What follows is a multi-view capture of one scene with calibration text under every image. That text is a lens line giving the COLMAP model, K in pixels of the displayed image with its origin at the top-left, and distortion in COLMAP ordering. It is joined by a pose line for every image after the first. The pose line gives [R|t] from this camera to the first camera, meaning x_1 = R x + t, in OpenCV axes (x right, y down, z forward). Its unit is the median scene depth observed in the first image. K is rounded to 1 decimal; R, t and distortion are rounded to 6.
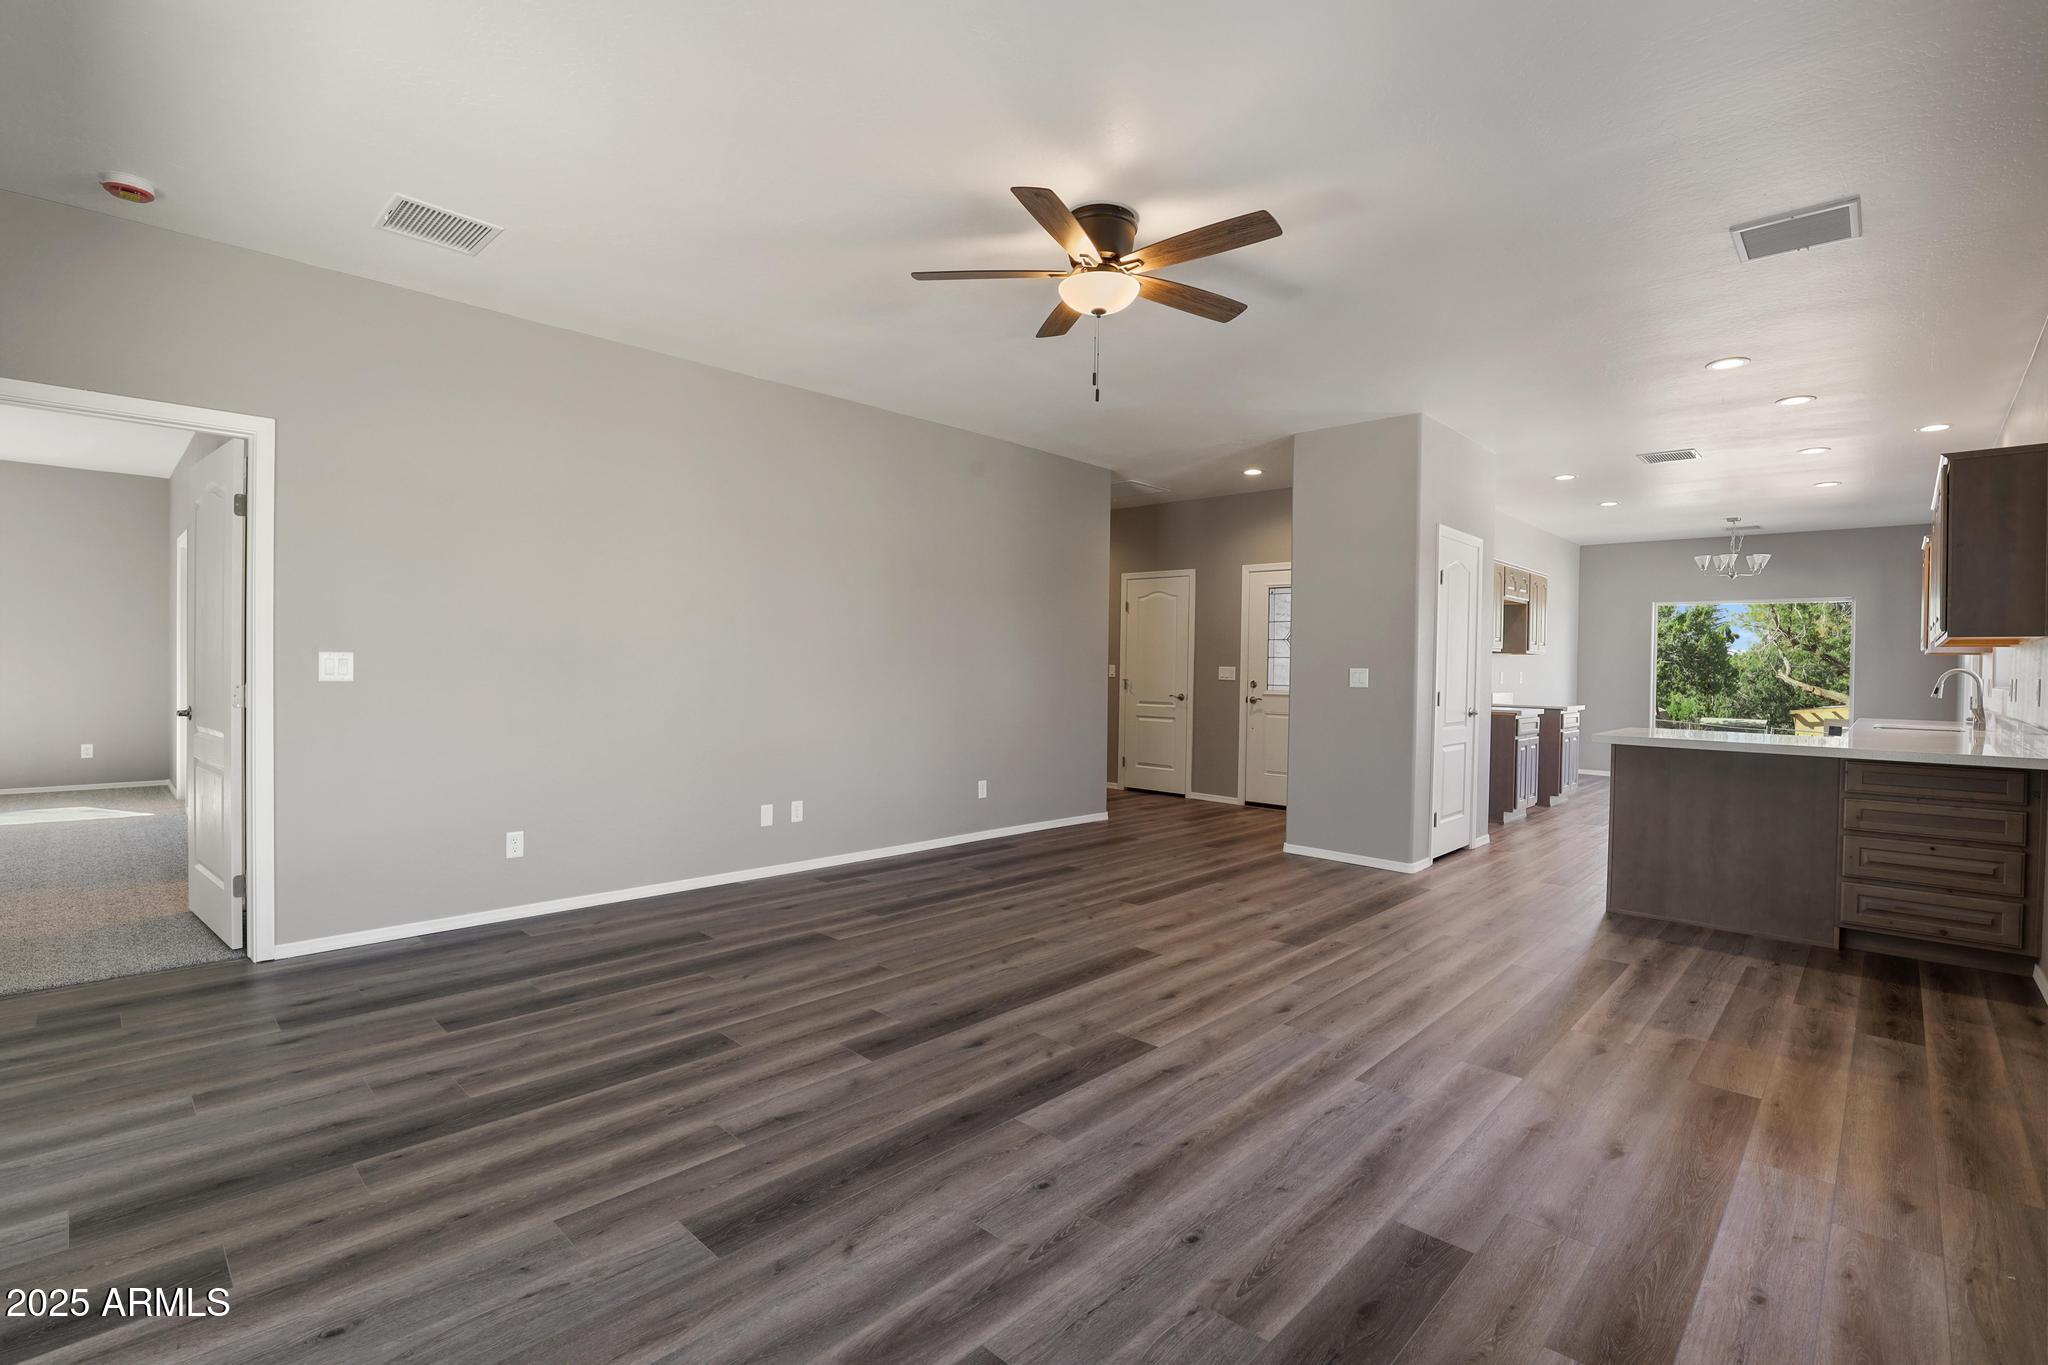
lens RADIAL K [[950.9, 0, 1027.5], [0, 950.9, 678.0], [0, 0, 1]] dist [-0.001318, -0.000485]
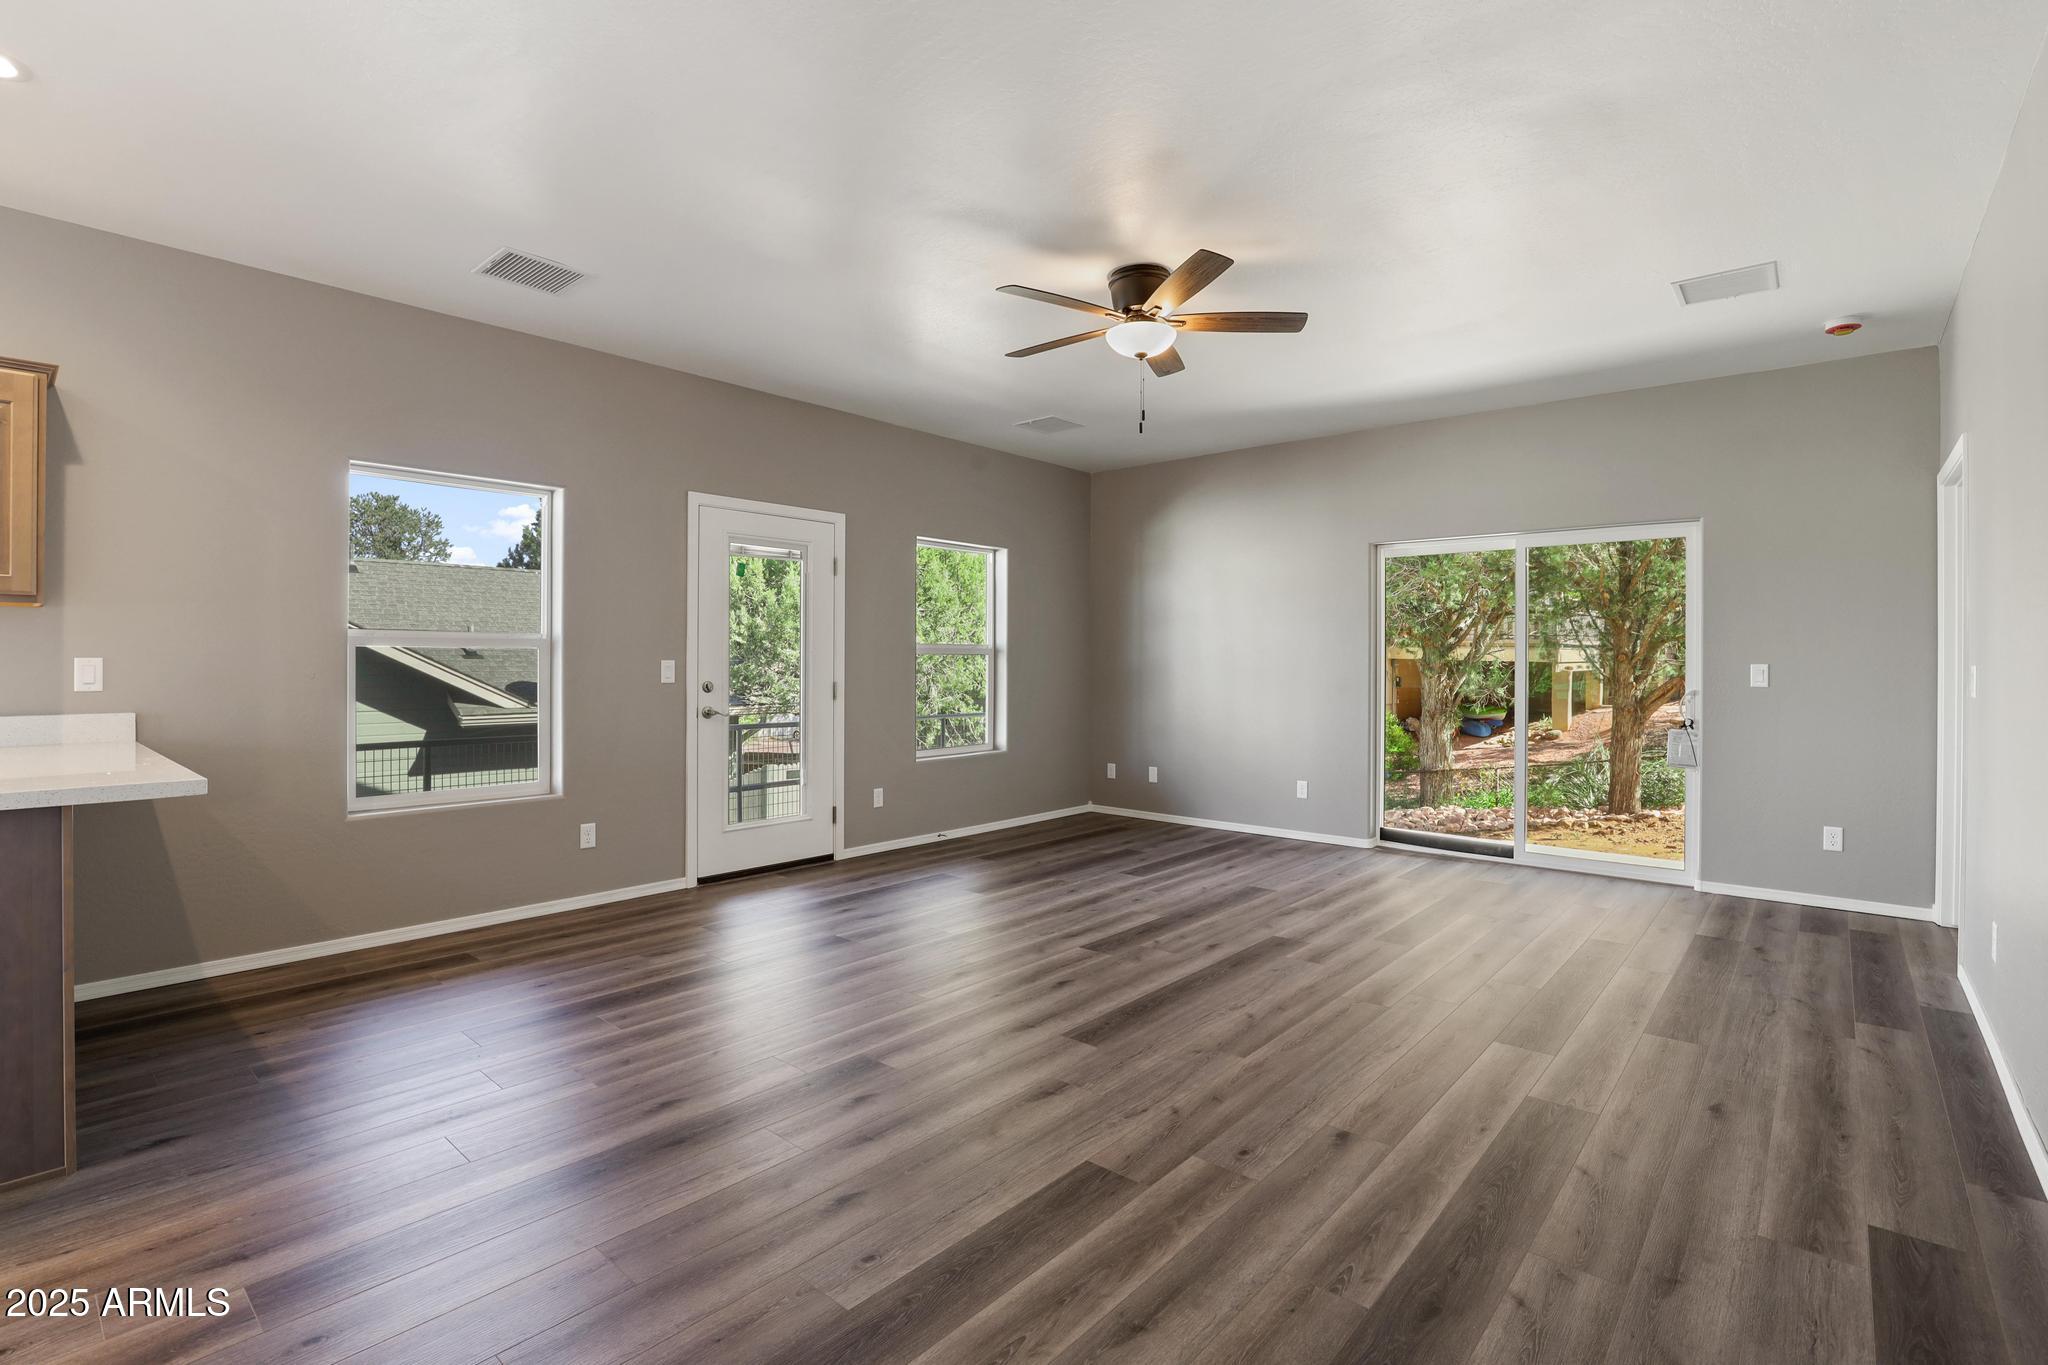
lens RADIAL K [[950.9, 0, 1021.6], [0, 950.9, 670.4], [0, 0, 1]] dist [-0.001318, -0.000485]
pose [[-0.999089, -0.023015, -0.035932, 0.237302], [-0.023773, 0.999500, 0.020826, -0.023894], [0.035434, 0.021661, -0.999137, 2.006815]]
